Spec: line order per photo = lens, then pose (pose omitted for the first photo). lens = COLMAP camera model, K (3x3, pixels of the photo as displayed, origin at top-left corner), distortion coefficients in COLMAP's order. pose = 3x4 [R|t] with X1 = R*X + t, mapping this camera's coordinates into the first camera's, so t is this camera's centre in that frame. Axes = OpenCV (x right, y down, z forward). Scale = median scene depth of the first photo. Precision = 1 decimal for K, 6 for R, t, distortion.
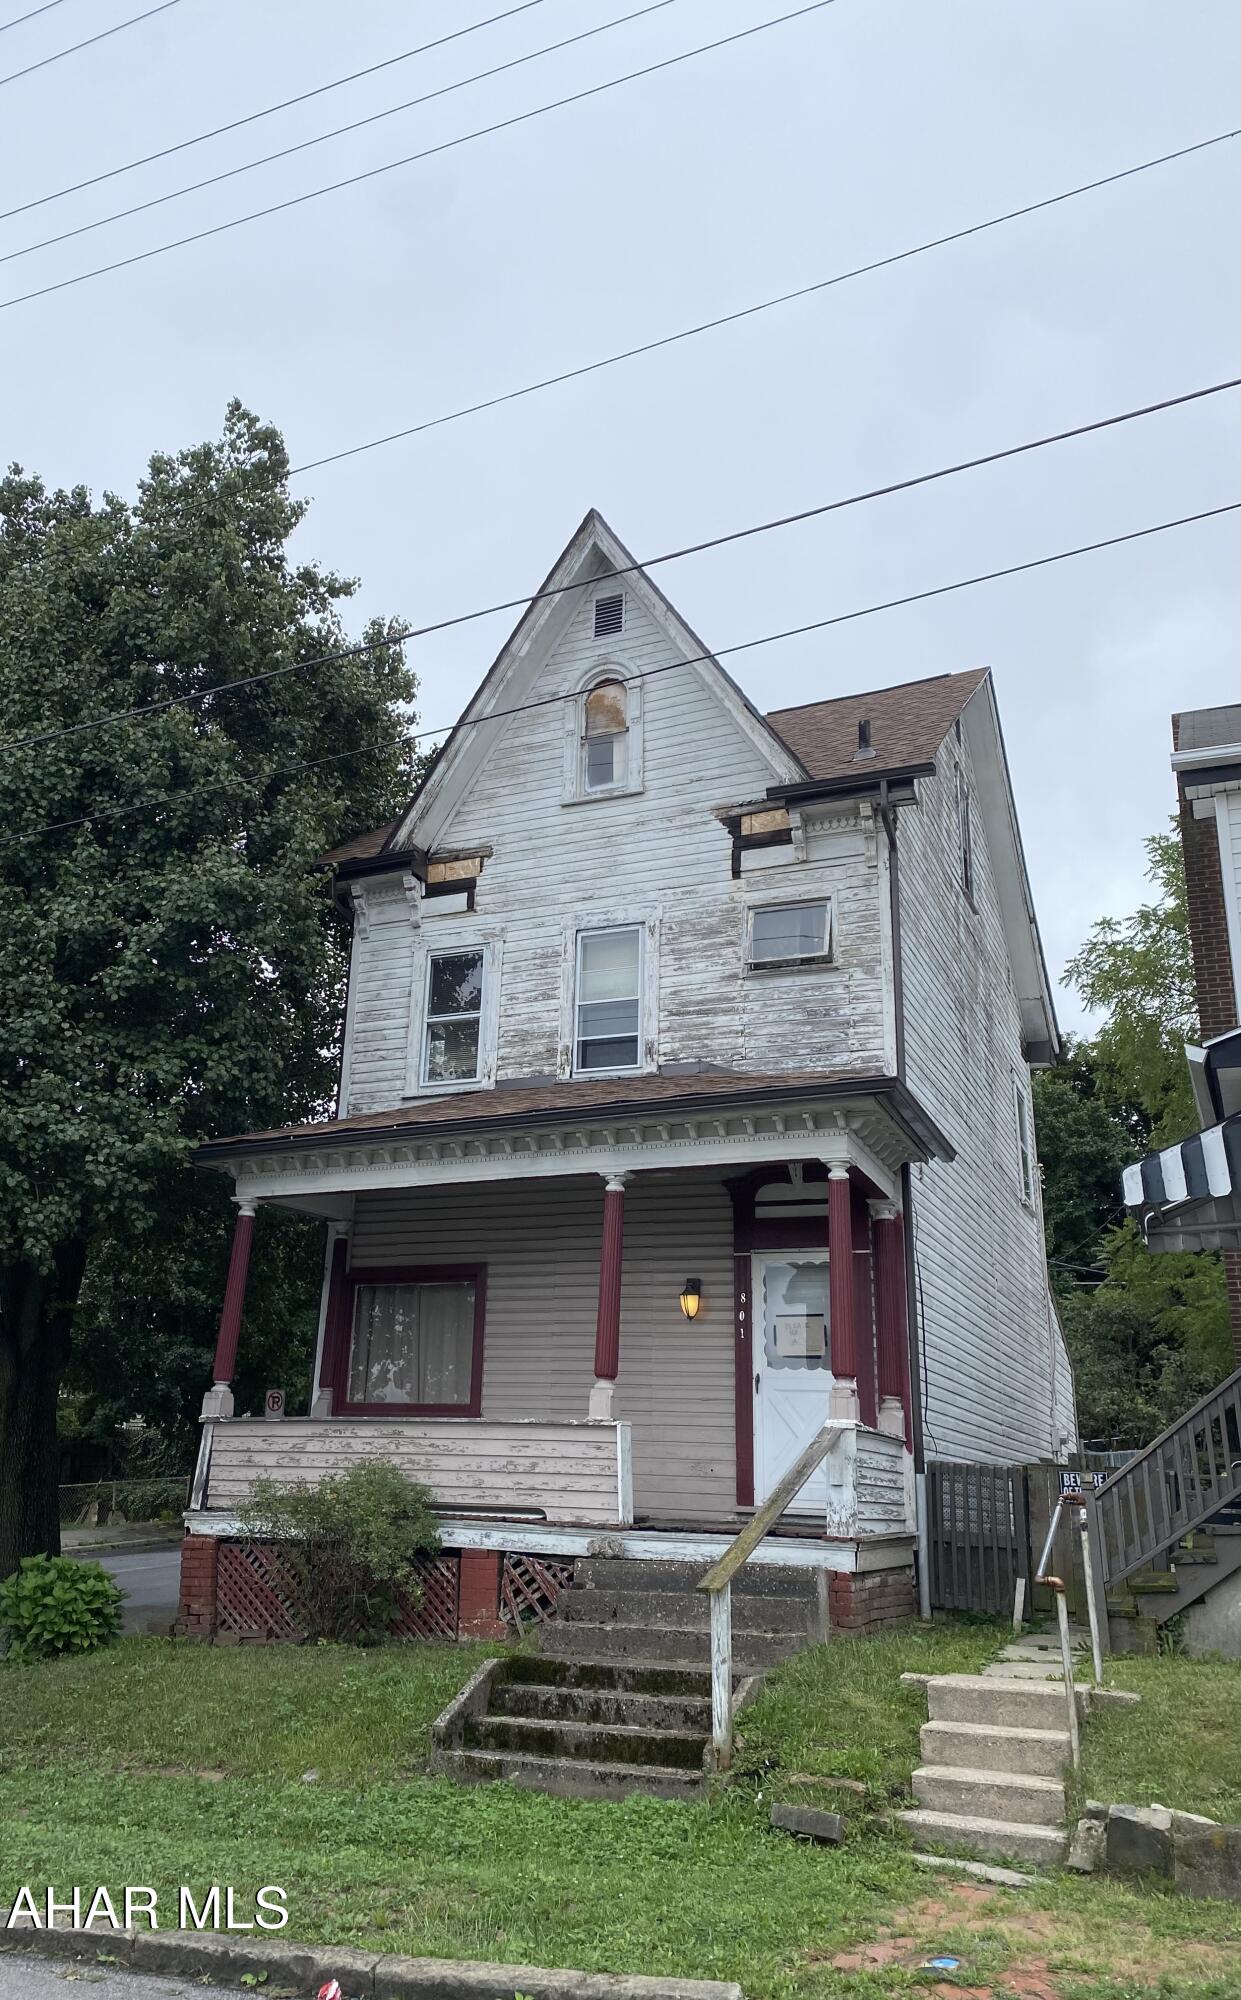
lens RADIAL K [[1515.9, 0, 609.3], [0, 1515.9, 999.0], [0, 0, 1]] dist [0.048492, -0.008301]
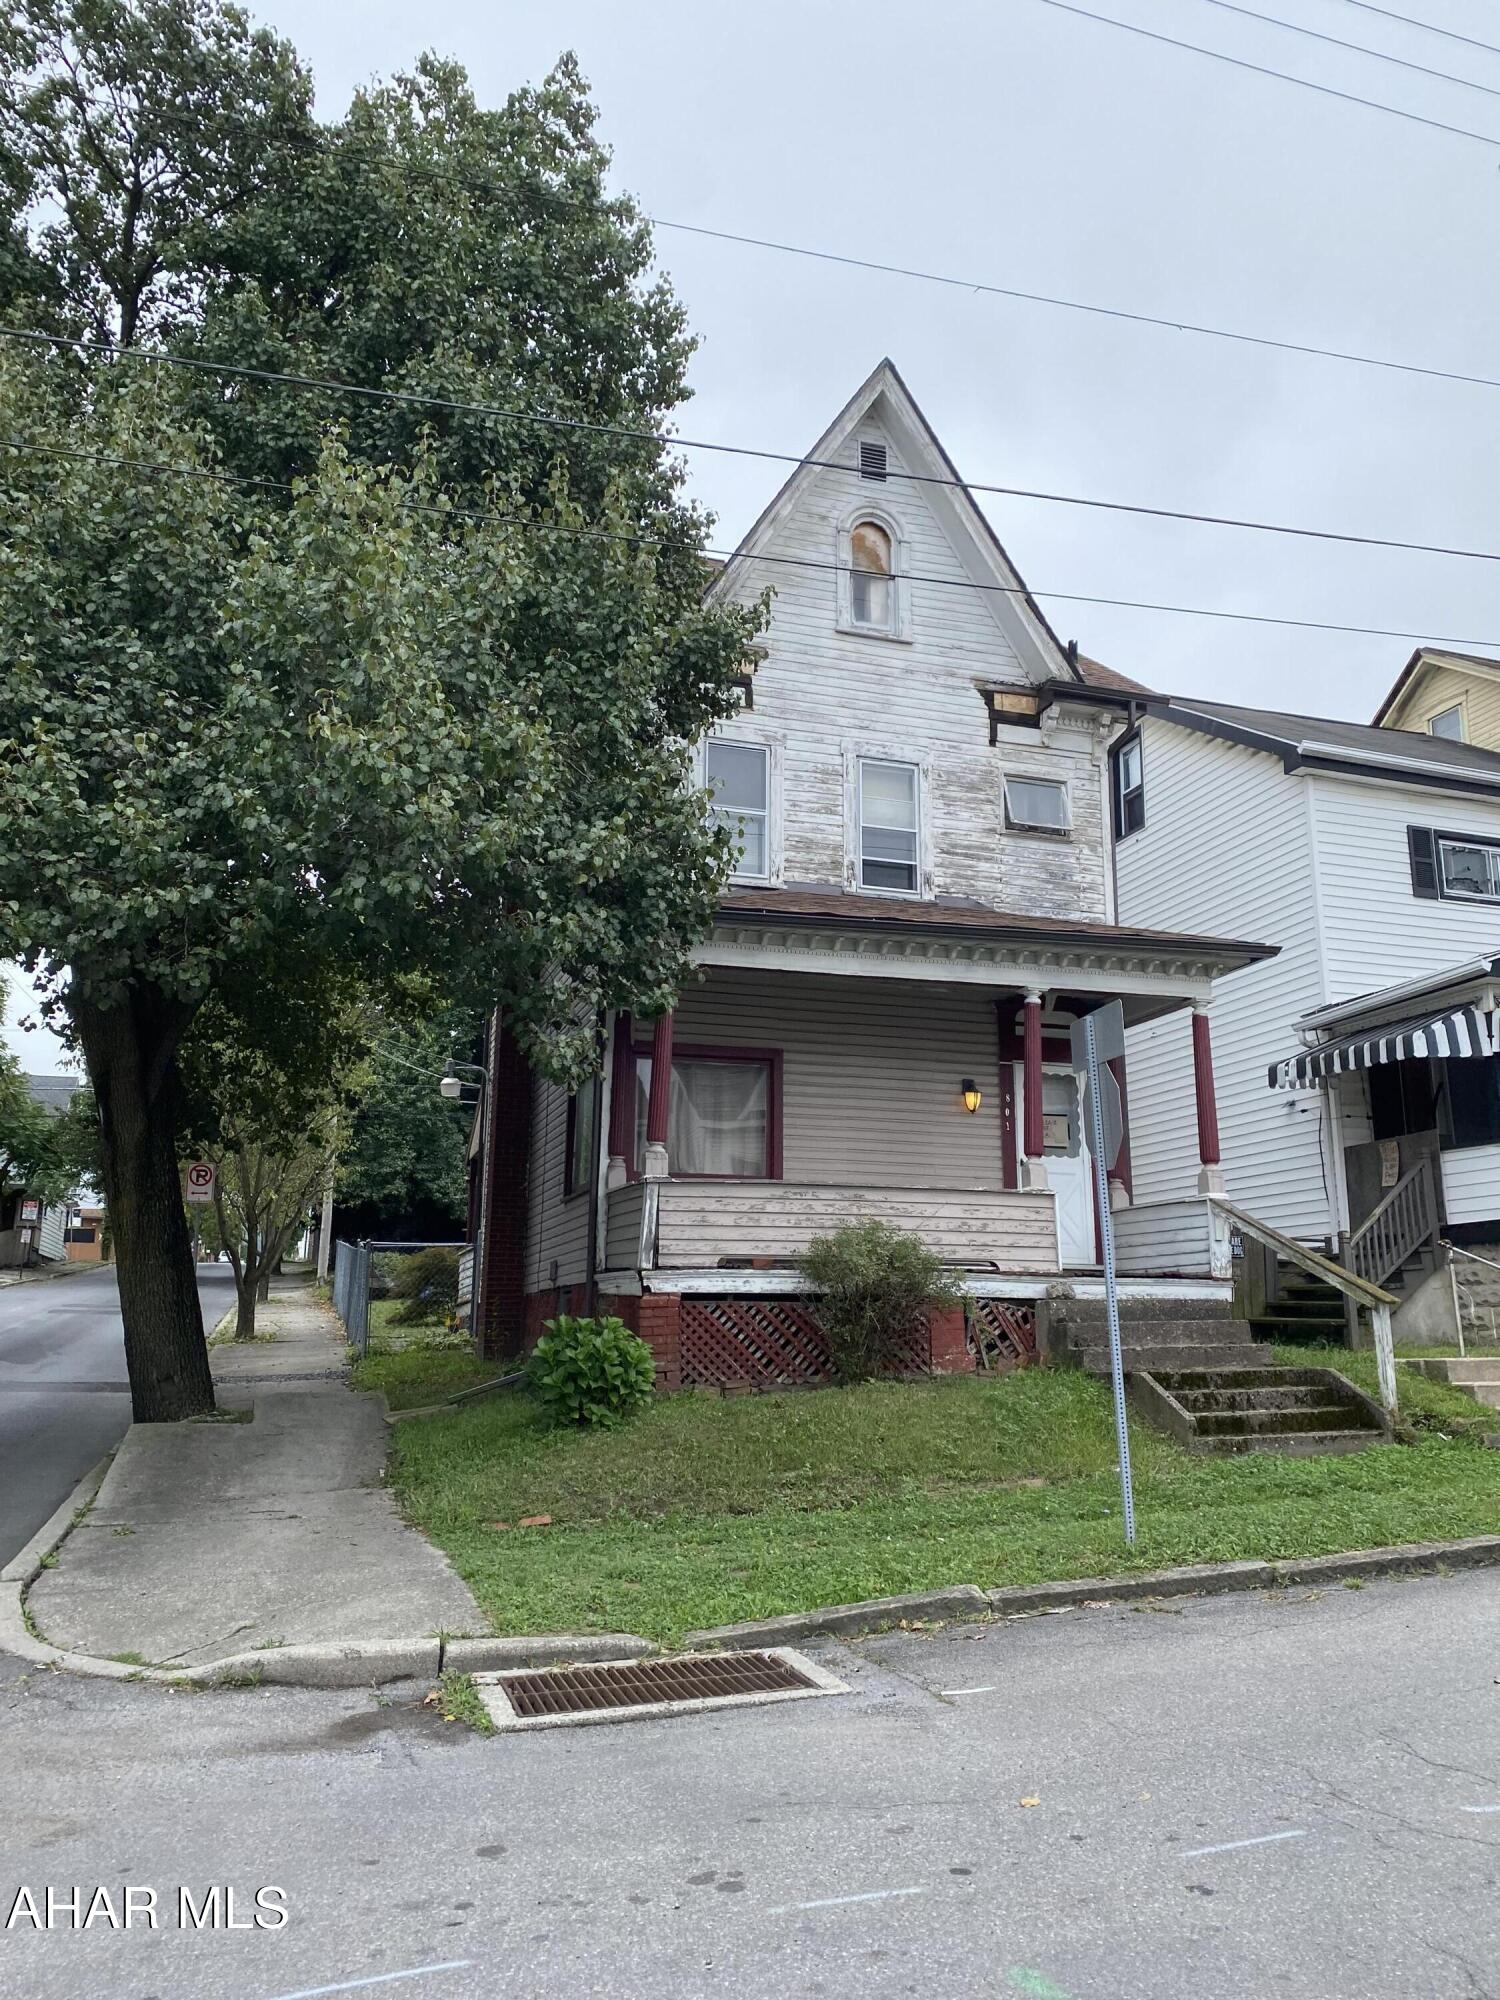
lens RADIAL K [[1470.4, 0, 752.0], [0, 1470.4, 1002.4], [0, 0, 1]] dist [0.123356, -0.006004]
pose [[0.725011, 0.113728, 0.679283, -0.832252], [-0.186855, 0.981761, 0.035064, 0.112849], [-0.662906, -0.152350, 0.733038, 0.268097]]
